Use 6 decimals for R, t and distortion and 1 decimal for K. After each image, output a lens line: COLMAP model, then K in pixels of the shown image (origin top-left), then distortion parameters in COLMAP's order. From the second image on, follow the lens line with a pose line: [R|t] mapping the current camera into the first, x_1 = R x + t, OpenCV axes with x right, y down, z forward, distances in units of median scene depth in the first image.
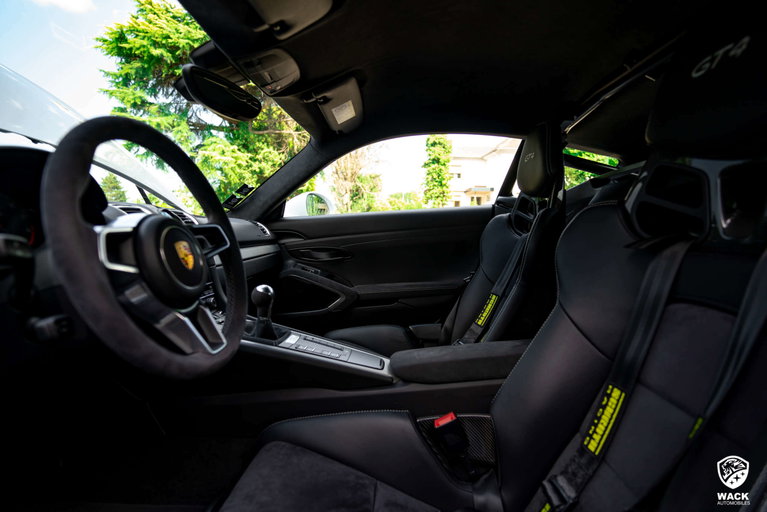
lens RADIAL K [[388.0, 0, 379.0], [0, 388.0, 246.8], [0, 0, 1]] dist [-0.026099, 0.000146]
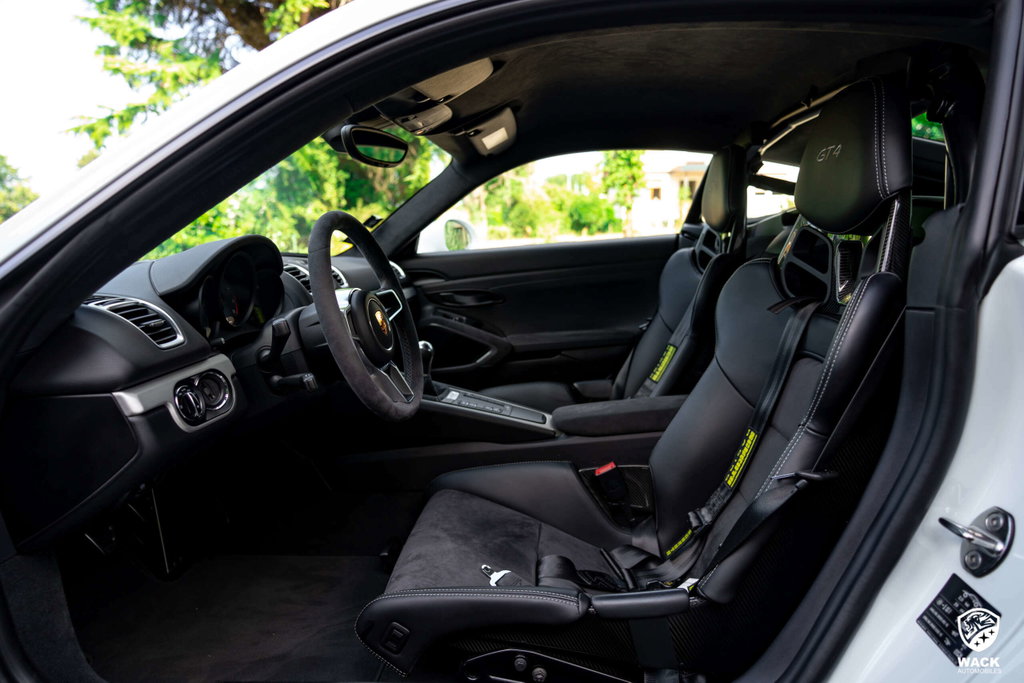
lens RADIAL K [[592.7, 0, 512.0], [0, 592.7, 341.5], [0, 0, 1]] dist [-0.027208, 0.000019]
pose [[0.999295, -0.013761, -0.034921, -0.016146], [0.017957, 0.992264, 0.122836, -0.070073], [0.032961, -0.123377, 0.991812, -0.413881]]
